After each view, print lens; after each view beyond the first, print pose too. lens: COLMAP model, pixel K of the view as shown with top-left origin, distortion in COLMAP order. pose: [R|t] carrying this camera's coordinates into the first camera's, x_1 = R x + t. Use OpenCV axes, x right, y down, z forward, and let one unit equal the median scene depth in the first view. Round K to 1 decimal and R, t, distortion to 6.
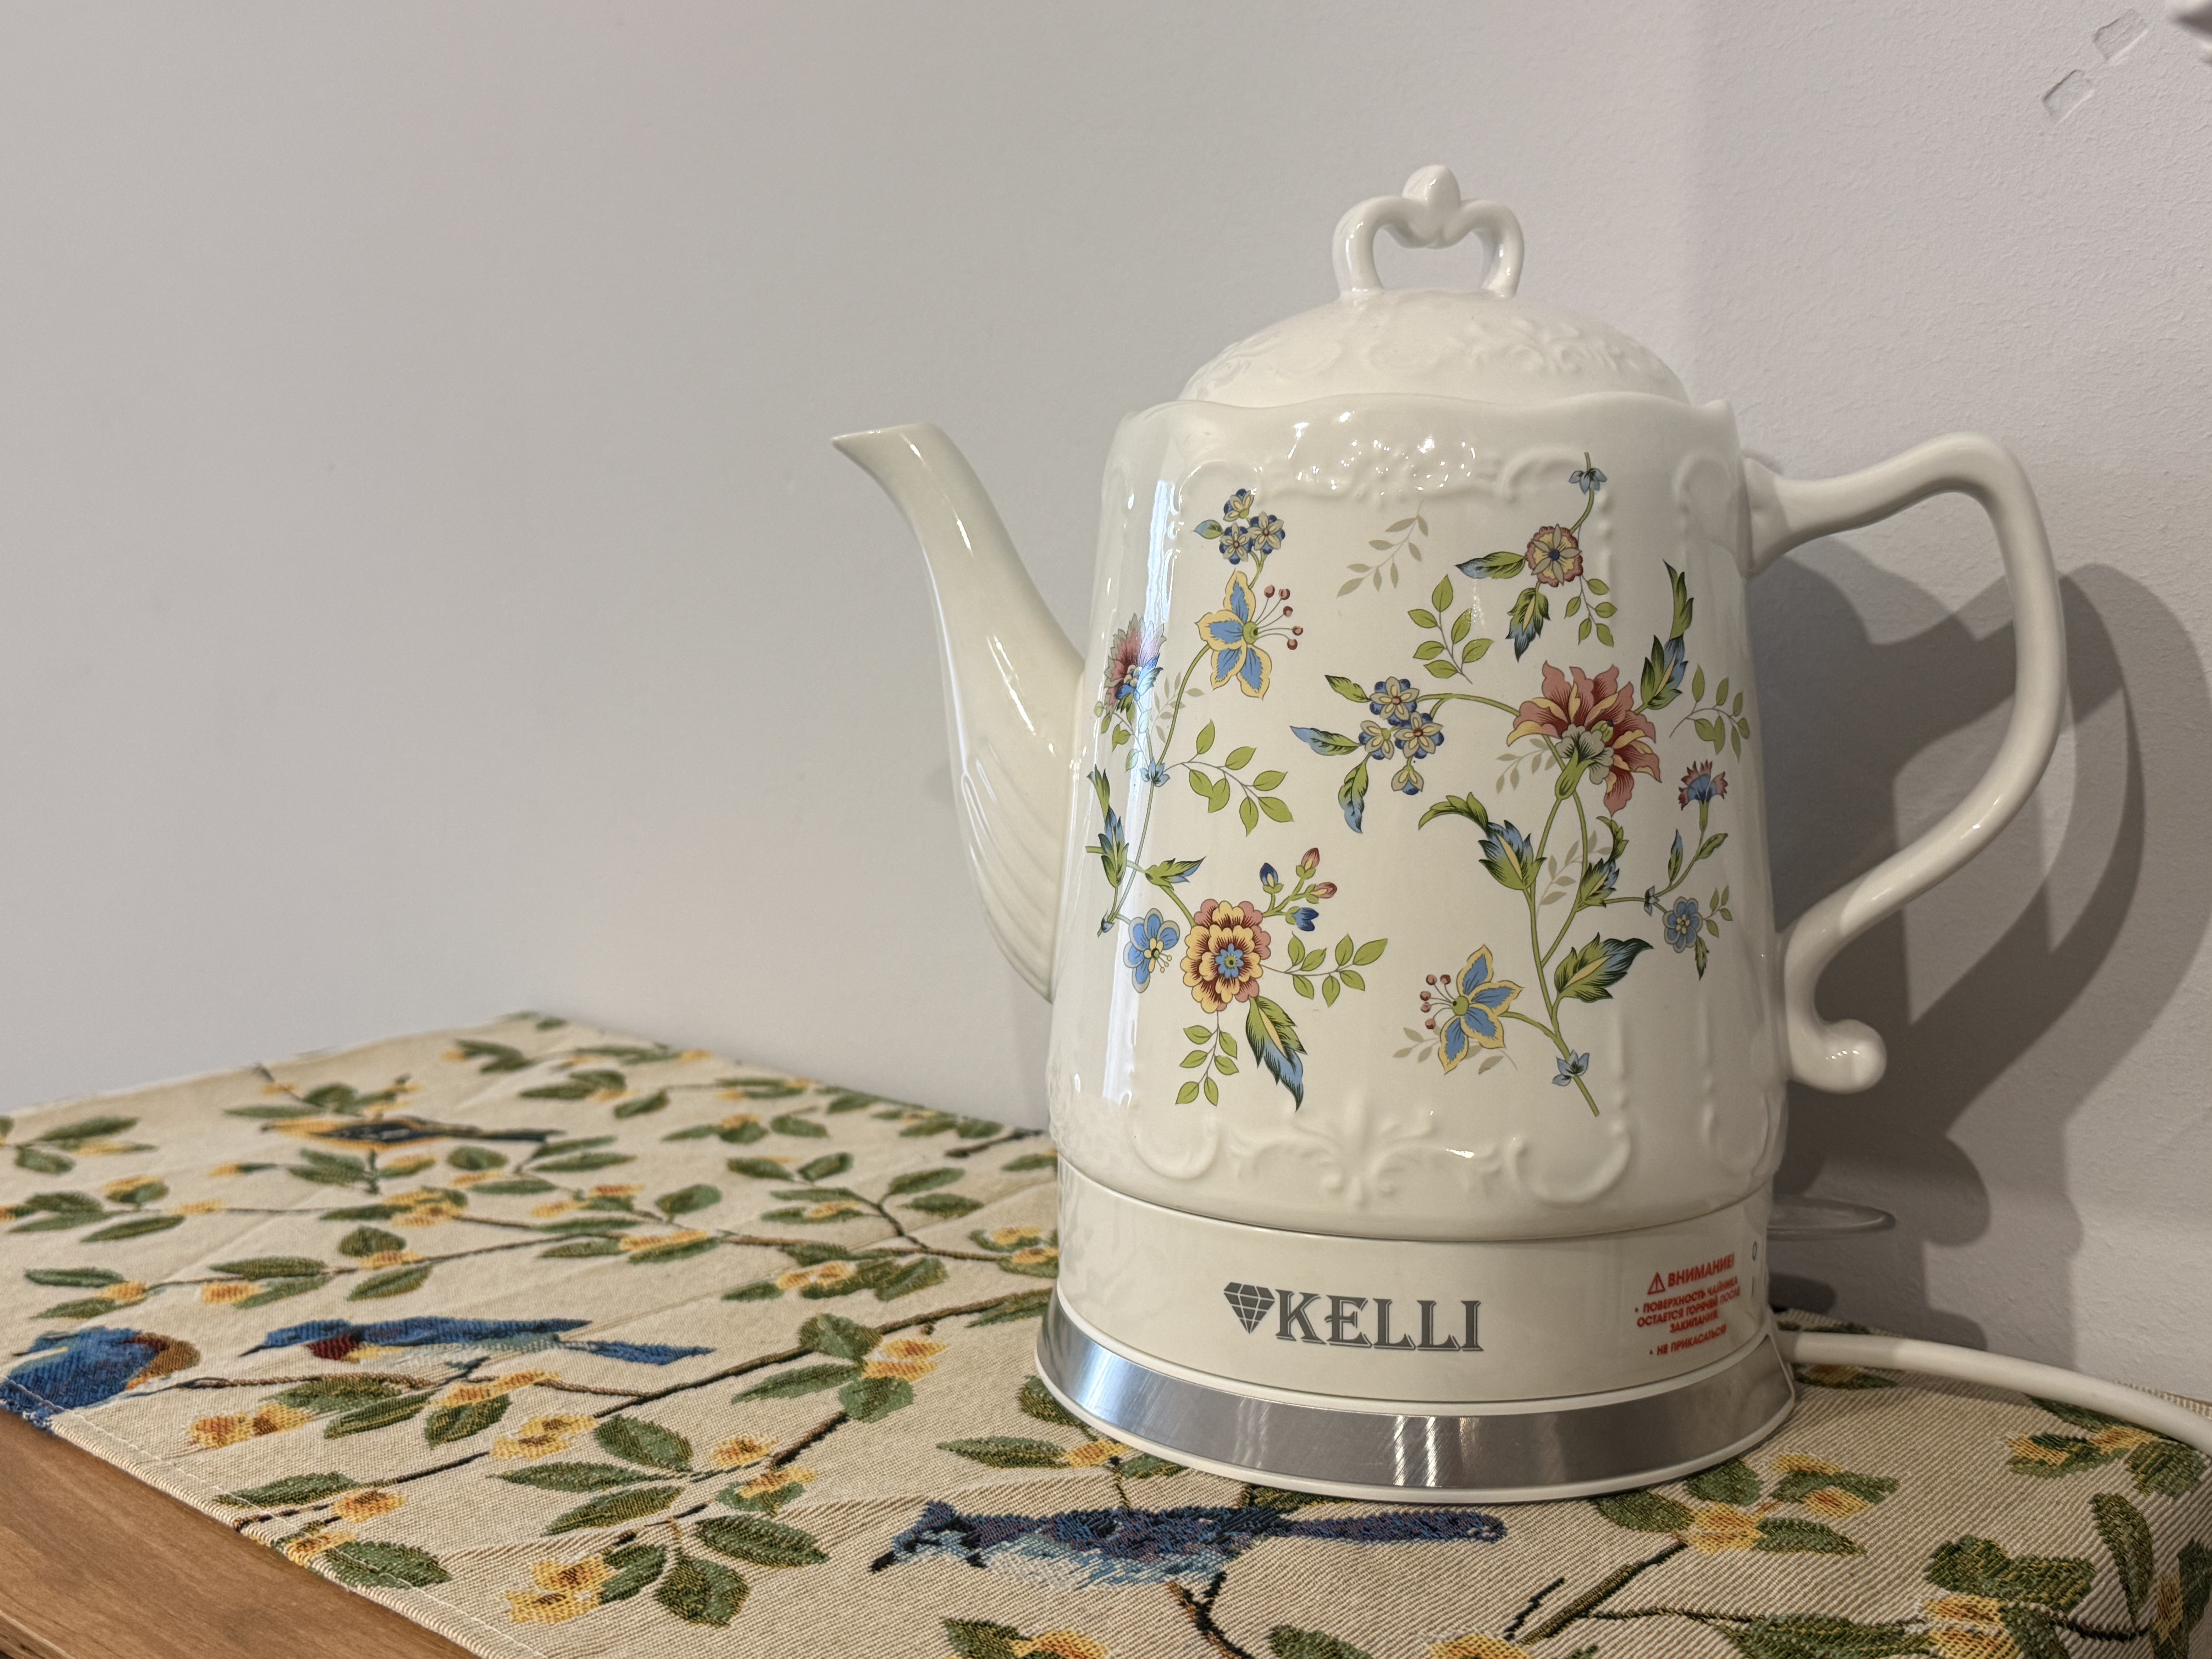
lens RADIAL K [[2343.2, 0, 1100.6], [0, 2343.2, 835.6], [0, 0, 1]] dist [0.120539, 0.000000]
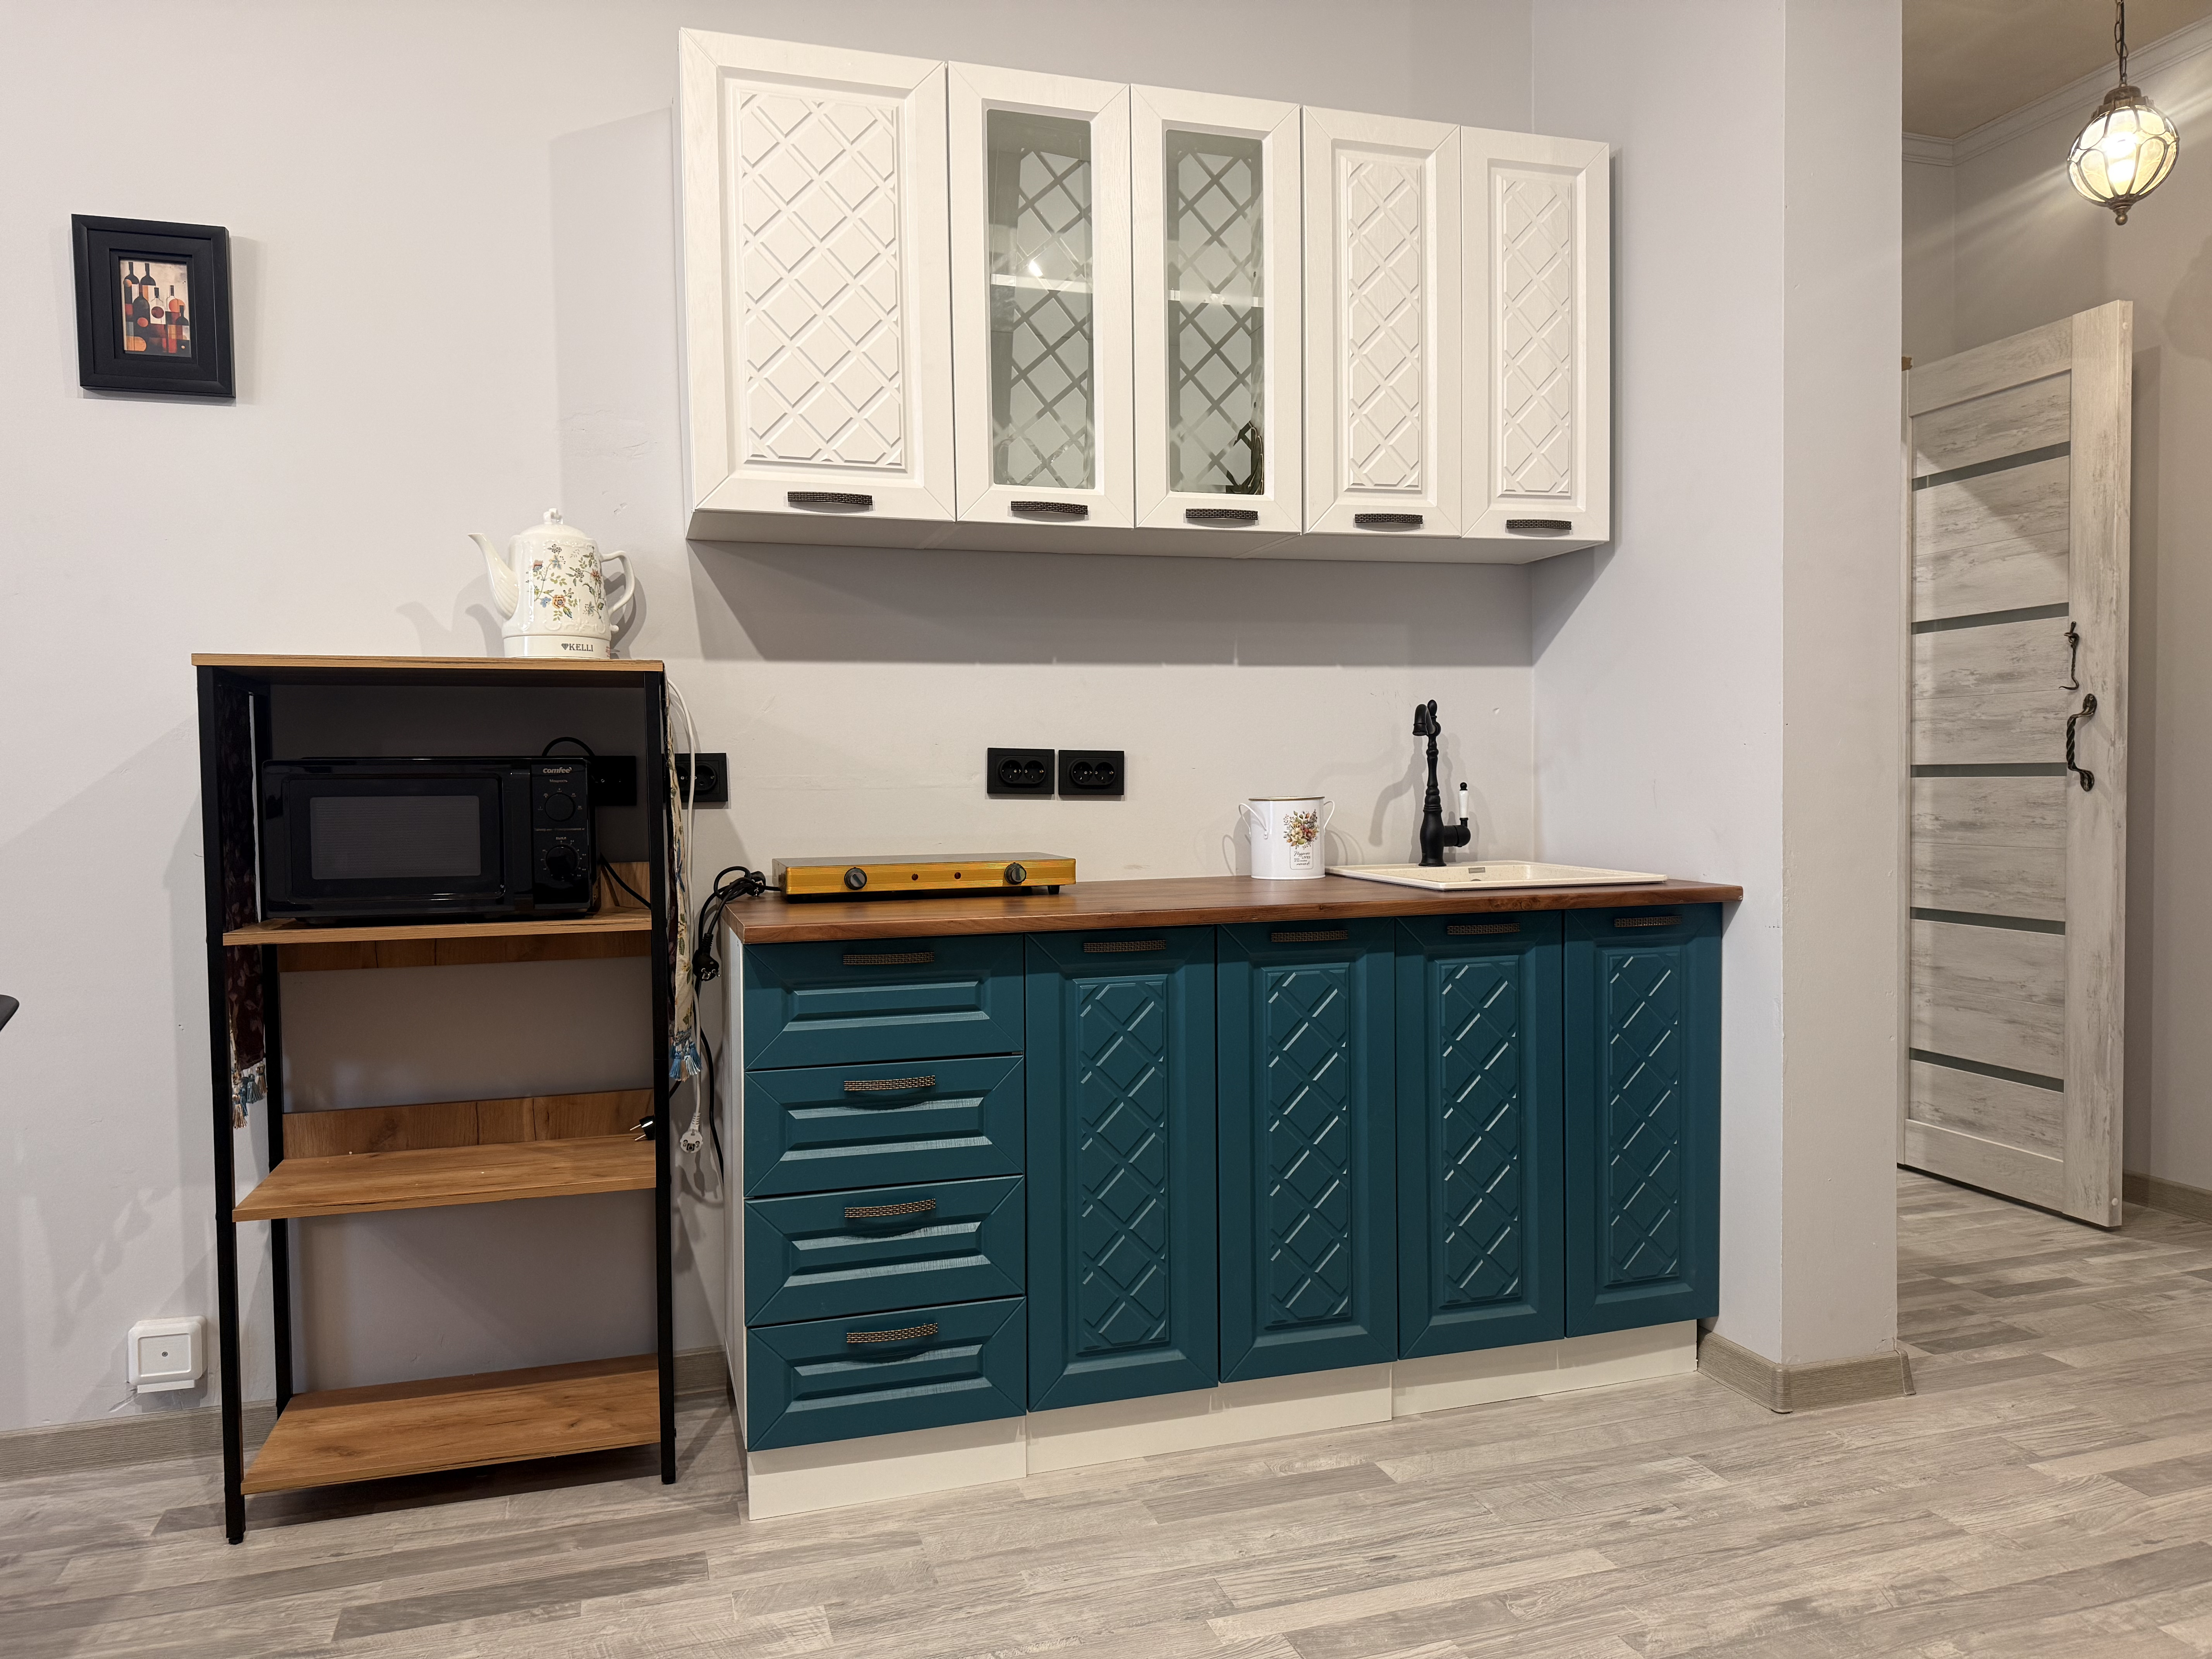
lens RADIAL K [[1534.0, 0, 1107.2], [0, 1534.0, 841.4], [0, 0, 1]] dist [0.042931, -0.043745]
pose [[0.539899, -0.029595, 0.841209, -3.424087], [0.133088, 0.989812, -0.050594, 1.390882], [-0.831142, 0.139271, 0.538337, -3.303458]]
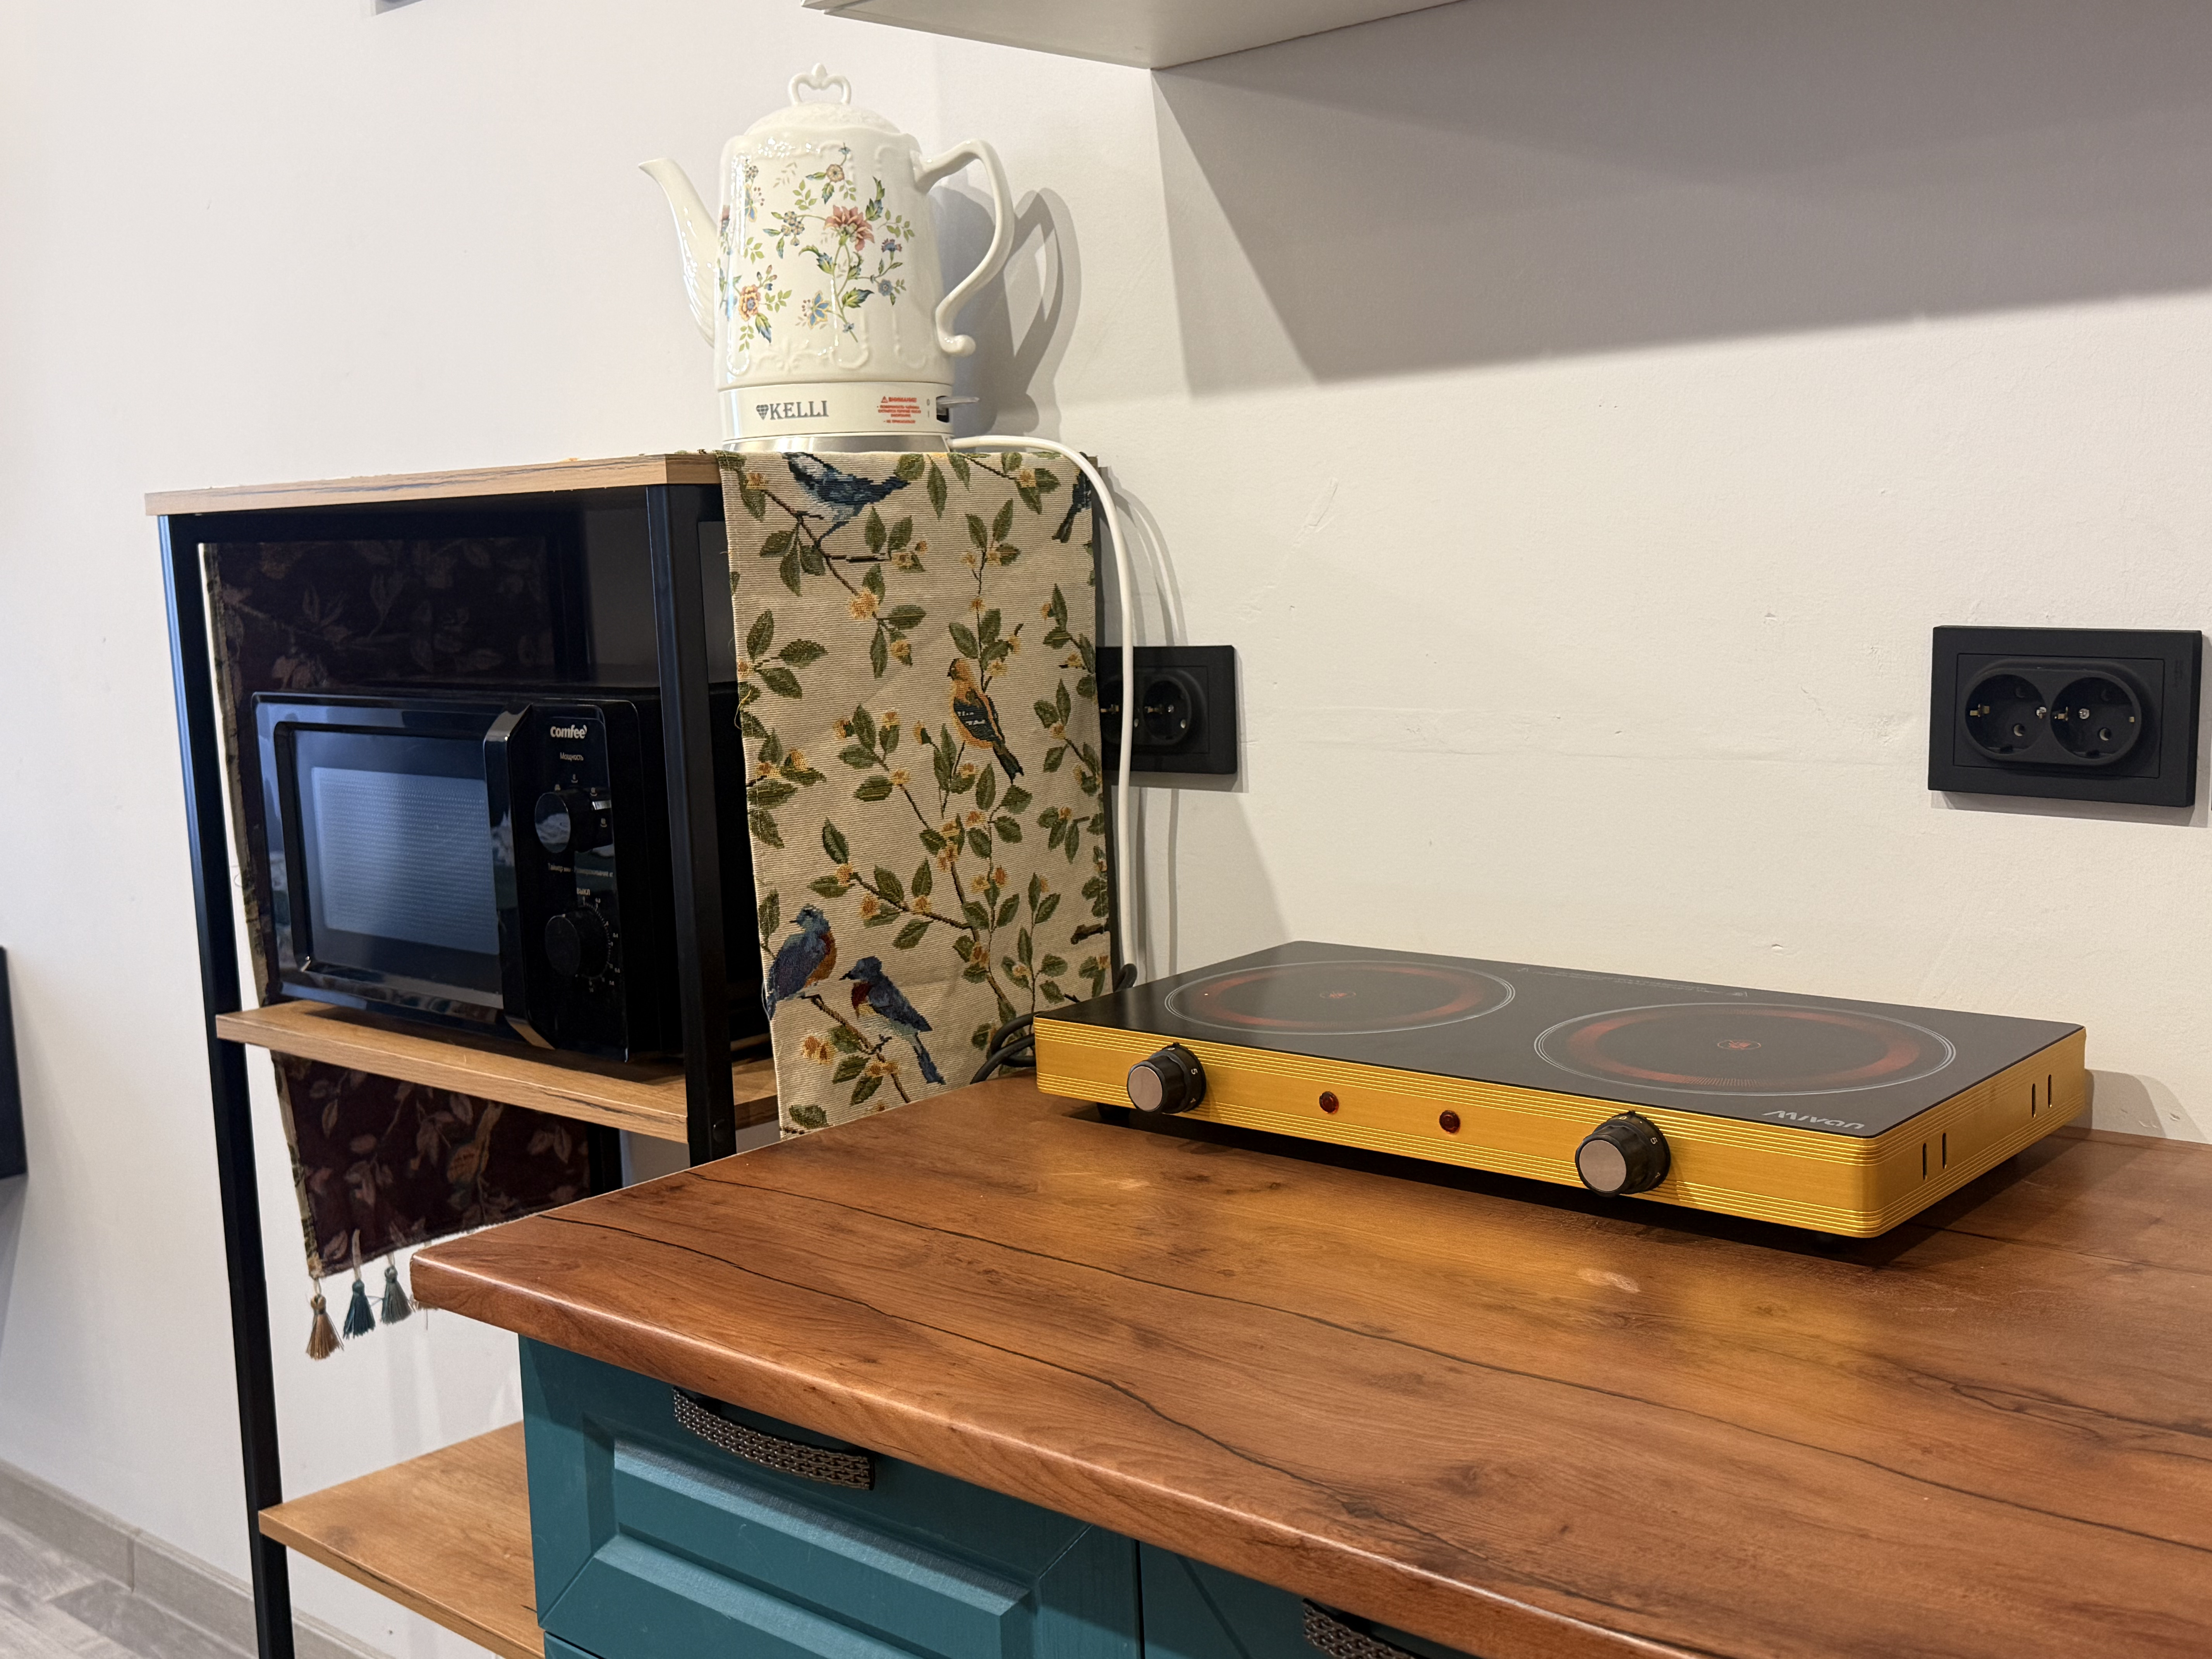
lens RADIAL K [[2343.2, 0, 1086.2], [0, 2343.2, 853.5], [0, 0, 1]] dist [0.120539, 0.000000]
pose [[0.998426, -0.034788, -0.043986, 0.659049], [0.034506, 0.999379, -0.007161, 0.883501], [0.044208, 0.005632, 0.999006, -2.352246]]
